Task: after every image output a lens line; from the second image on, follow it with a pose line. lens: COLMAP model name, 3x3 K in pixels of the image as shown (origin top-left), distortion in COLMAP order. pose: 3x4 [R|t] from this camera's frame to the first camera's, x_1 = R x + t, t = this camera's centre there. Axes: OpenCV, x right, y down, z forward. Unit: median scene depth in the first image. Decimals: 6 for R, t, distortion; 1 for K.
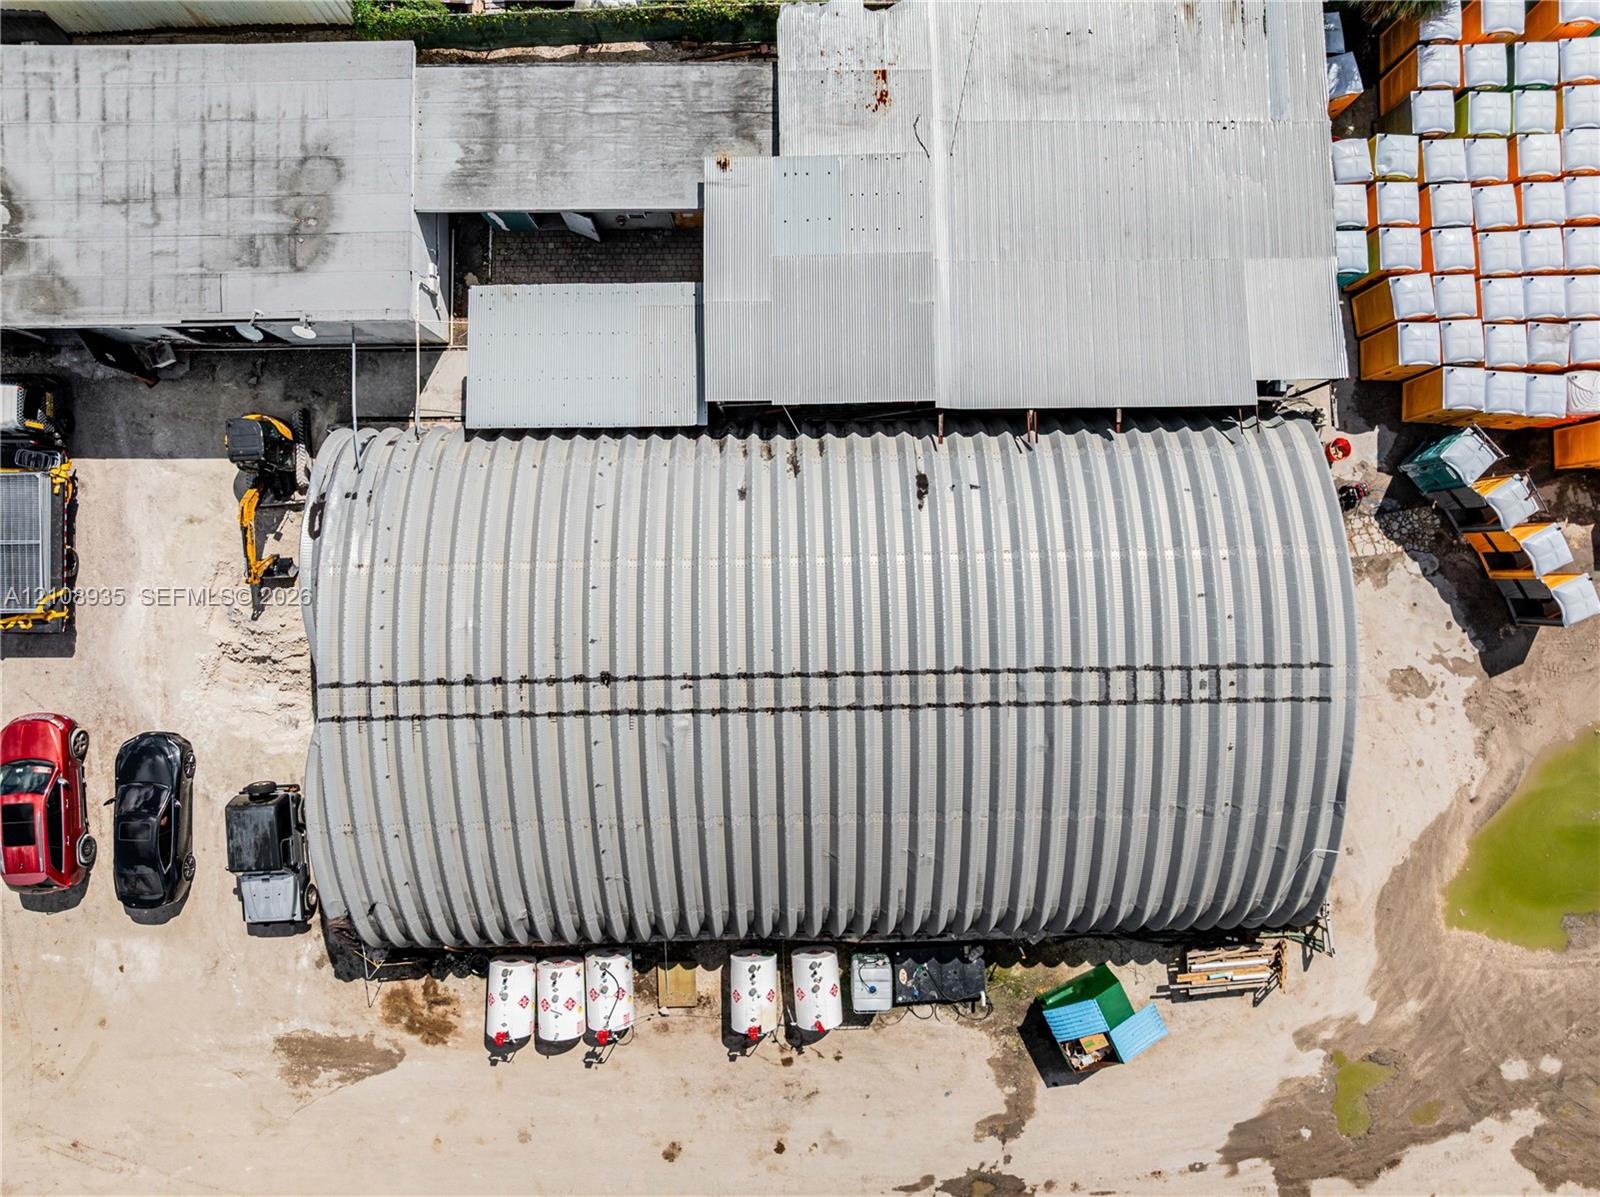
lens RADIAL K [[1129.3, 0, 800.5], [0, 1129.3, 619.8], [0, 0, 1]] dist [-0.073572, 0.048746]
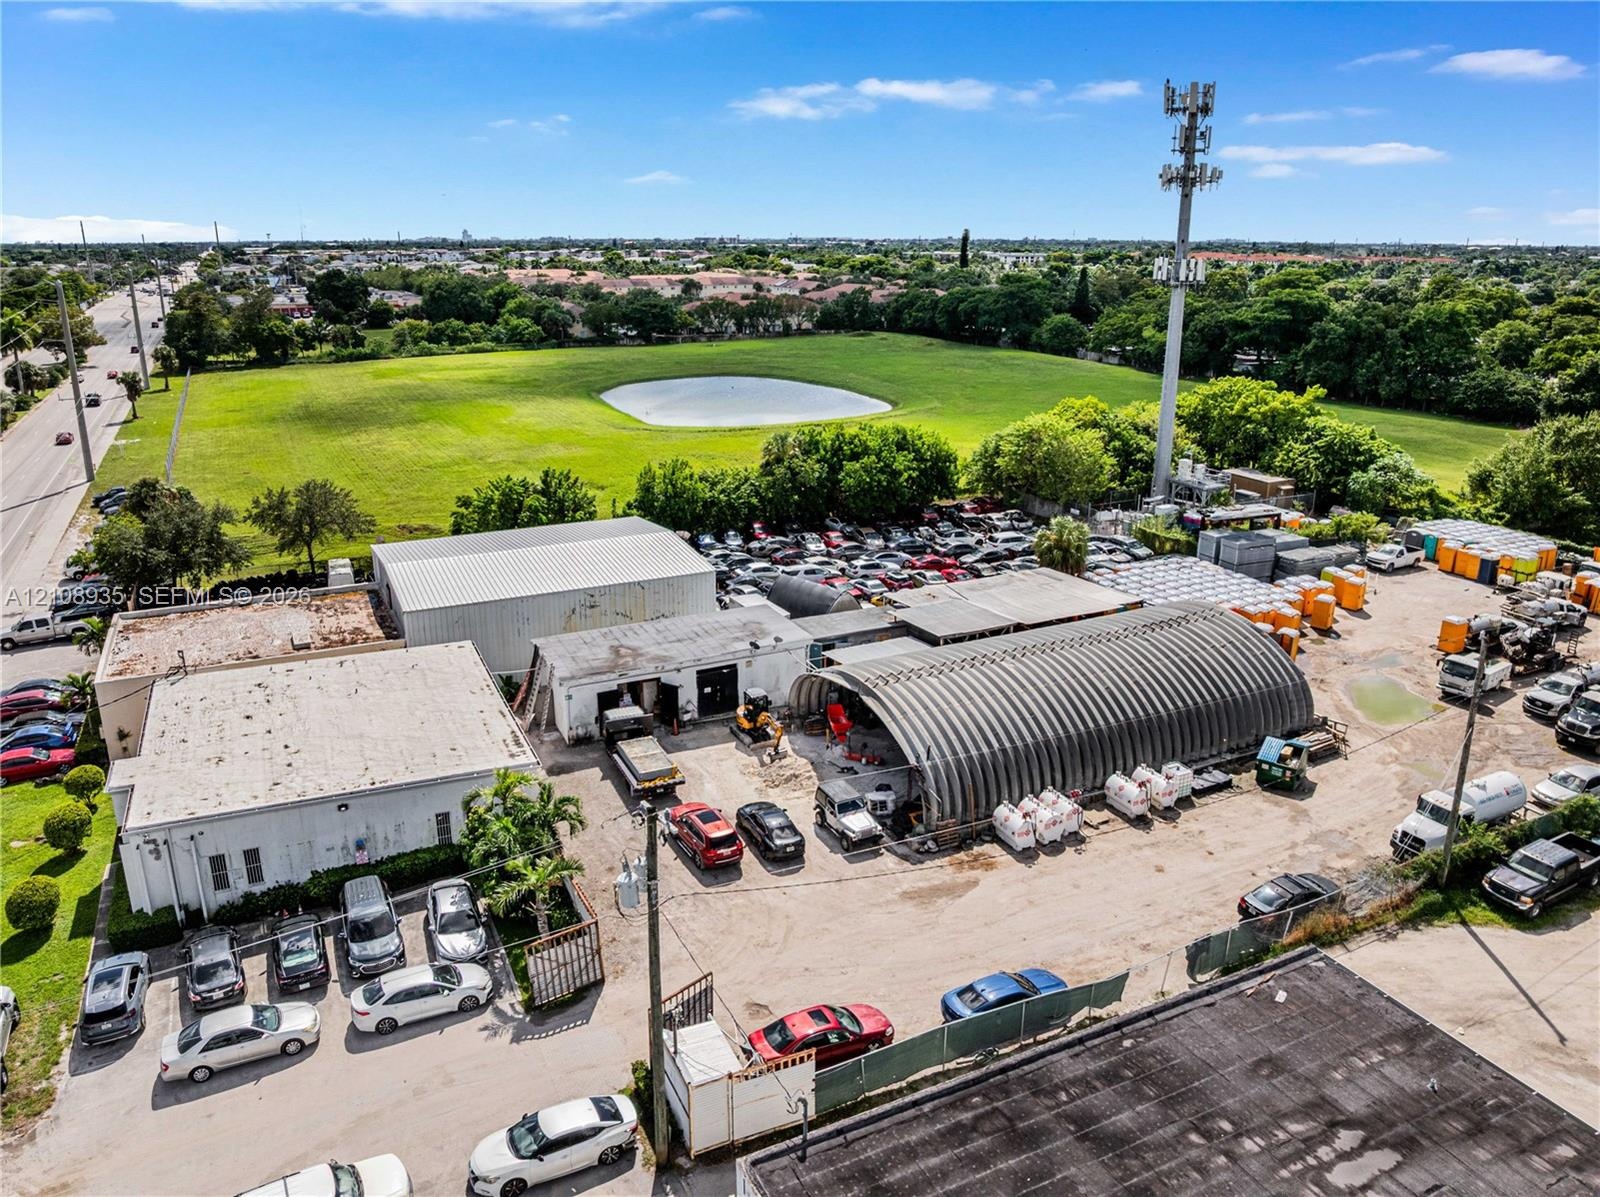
lens RADIAL K [[1120.9, 0, 800.0], [0, 1120.9, 598.5], [0, 0, 1]] dist [-0.034727, -0.003030]
pose [[0.905056, -0.135561, 0.403109, -1.215019], [0.425292, 0.288602, -0.857809, 1.580571], [-0.000052, 0.947804, 0.318854, 0.156709]]
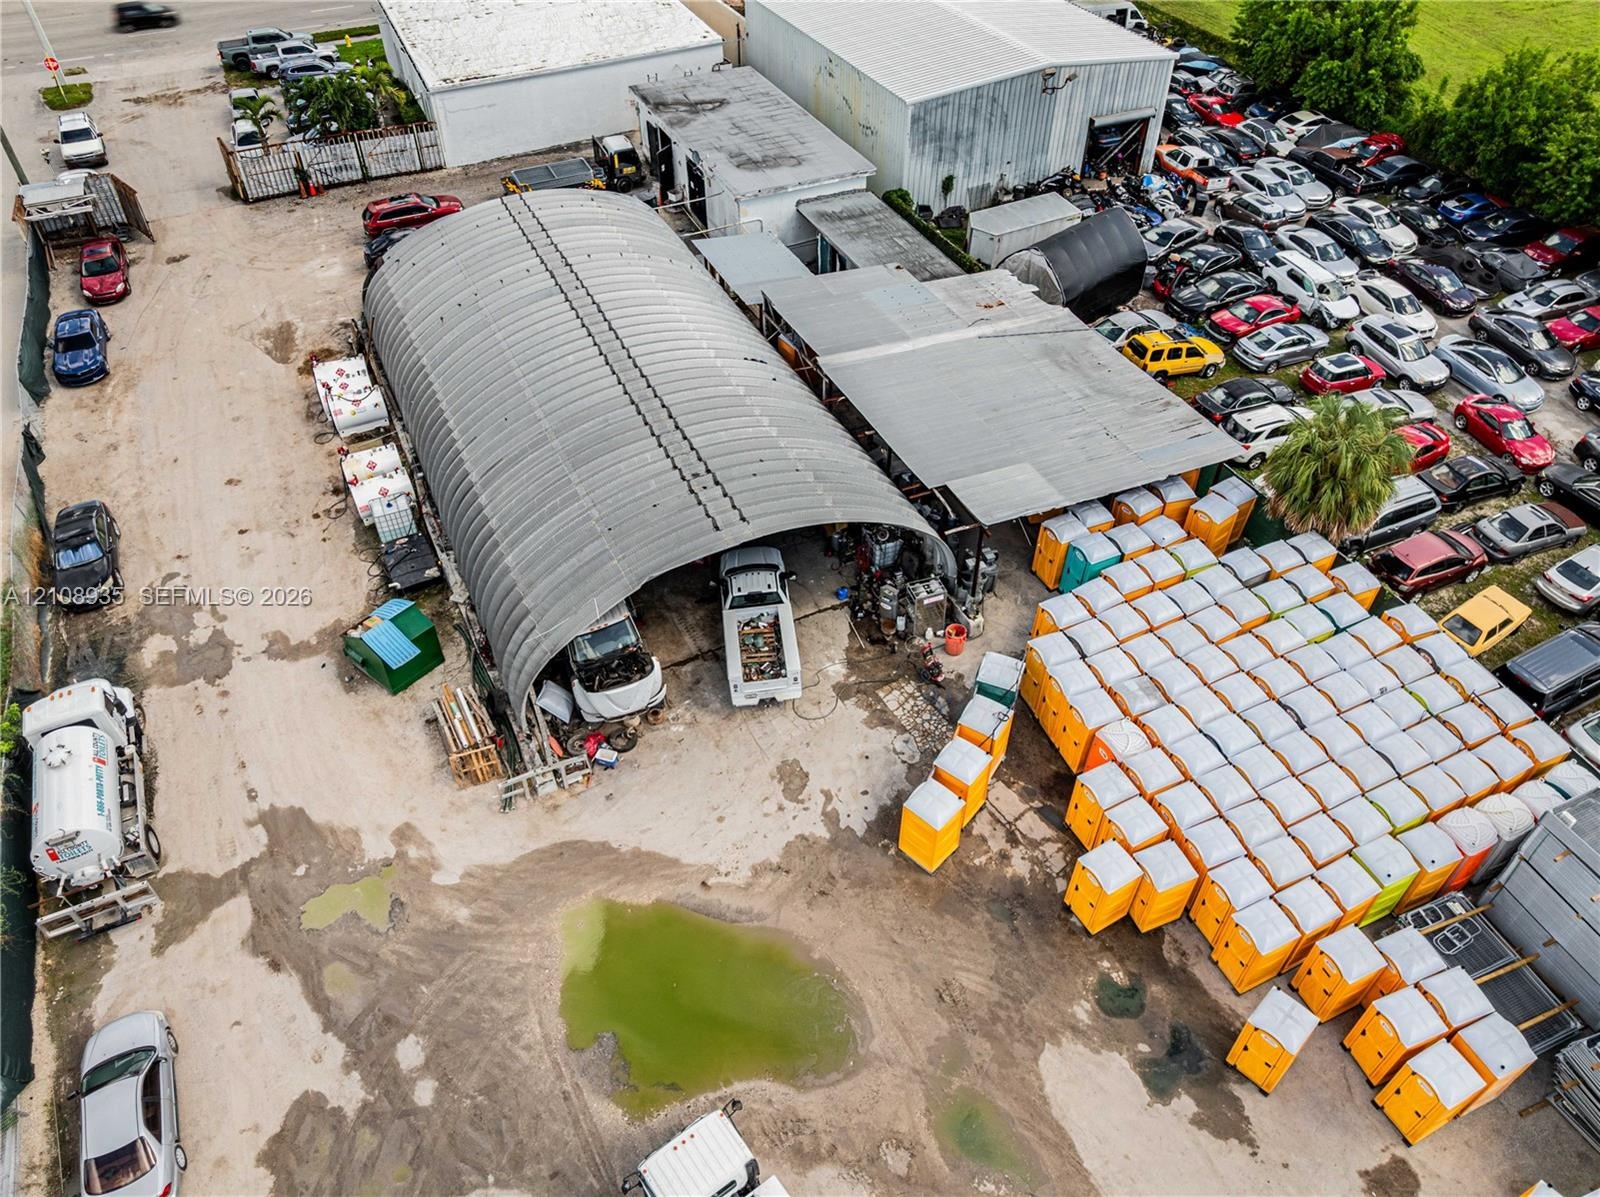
lens RADIAL K [[1120.9, 0, 800.0], [0, 1120.9, 598.5], [0, 0, 1]] dist [-0.034727, -0.003030]
pose [[0.410305, 0.630841, -0.658551, 1.165485], [-0.911901, 0.291134, -0.289269, 0.306774], [0.009244, 0.719222, 0.694718, 0.213623]]
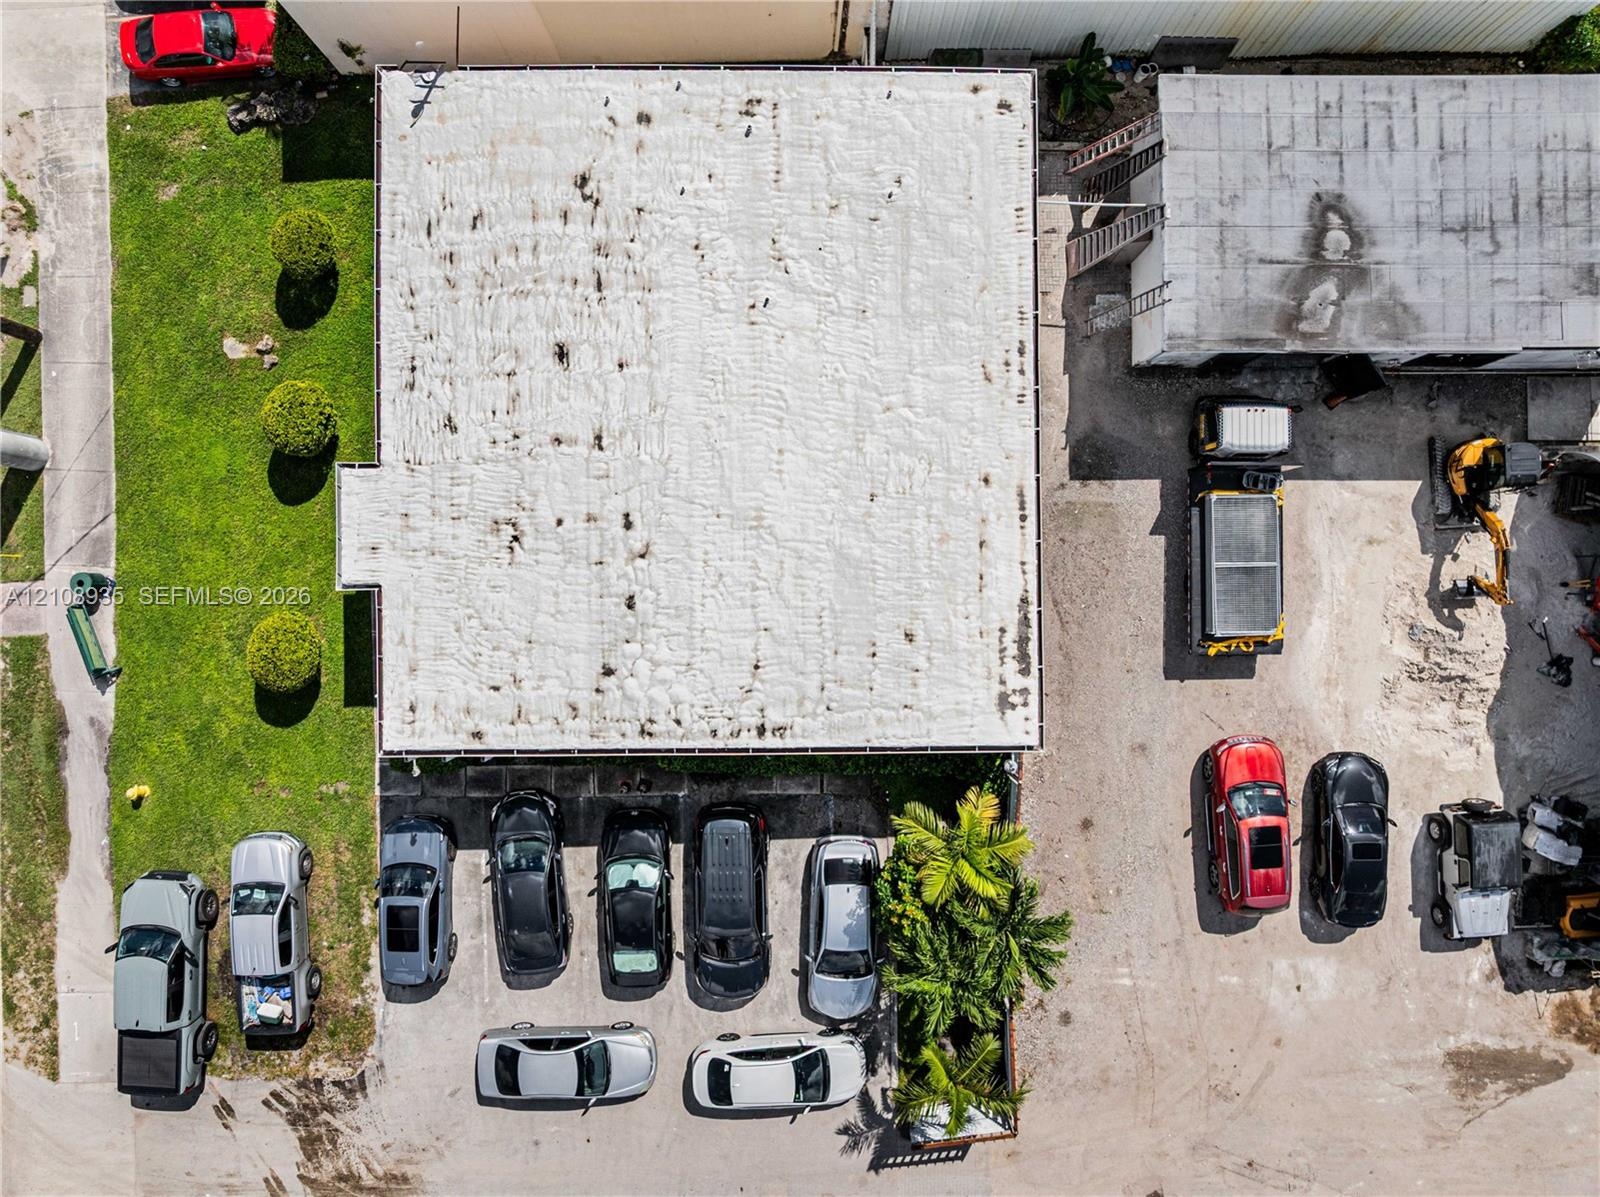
lens RADIAL K [[1129.3, 0, 800.5], [0, 1129.3, 619.8], [0, 0, 1]] dist [-0.073572, 0.048746]
pose [[0.999968, -0.007734, -0.002087, -1.128976], [0.007726, 0.999963, -0.003842, -0.019739], [0.002117, 0.003826, 0.999990, -0.012824]]
